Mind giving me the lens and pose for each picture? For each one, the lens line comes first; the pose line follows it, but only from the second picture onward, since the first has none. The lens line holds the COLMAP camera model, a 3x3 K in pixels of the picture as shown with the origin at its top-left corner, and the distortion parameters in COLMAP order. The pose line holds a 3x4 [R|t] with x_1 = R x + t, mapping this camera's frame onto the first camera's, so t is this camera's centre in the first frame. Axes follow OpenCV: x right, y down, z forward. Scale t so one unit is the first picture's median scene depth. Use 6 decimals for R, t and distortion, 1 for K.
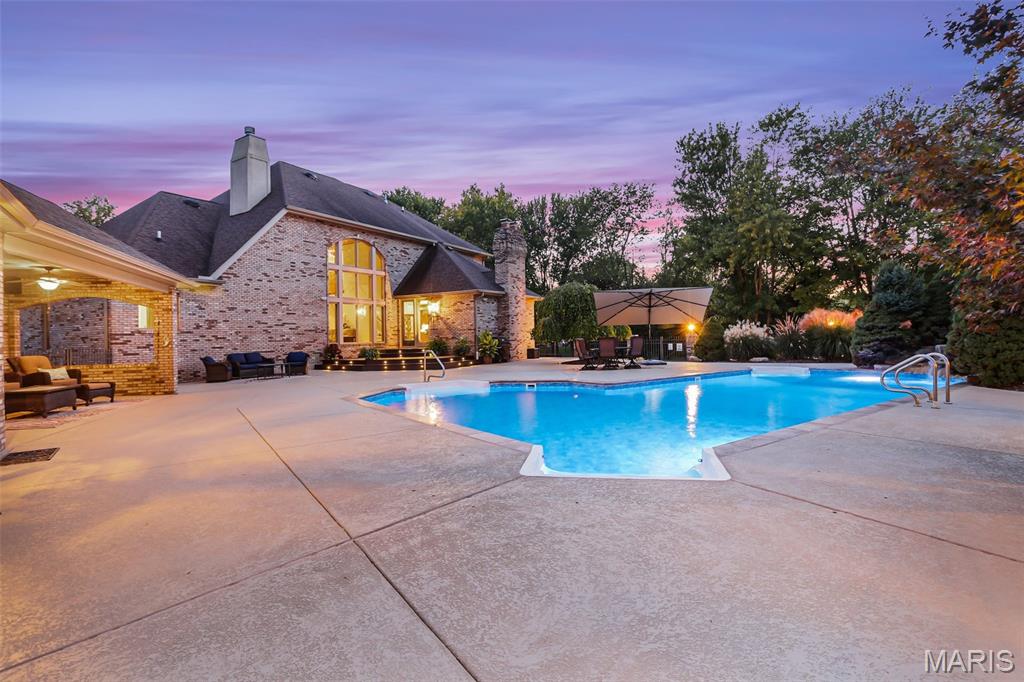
lens RADIAL K [[503.0, 0, 508.9], [0, 503.0, 337.8], [0, 0, 1]] dist [-0.001754, -0.001274]
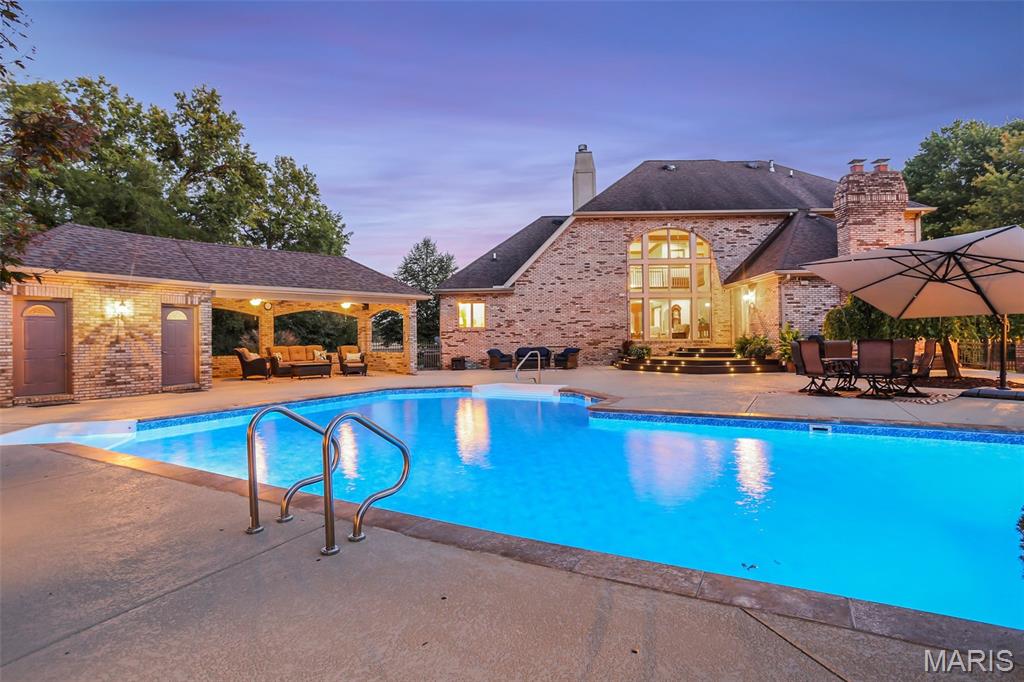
lens RADIAL K [[507.2, 0, 509.9], [0, 507.2, 339.1], [0, 0, 1]] dist [-0.000700, 0.000058]
pose [[0.502683, 0.015700, -0.864328, 0.414012], [-0.001629, 0.999850, 0.017214, -0.008116], [0.864469, -0.007245, 0.502634, 0.312676]]
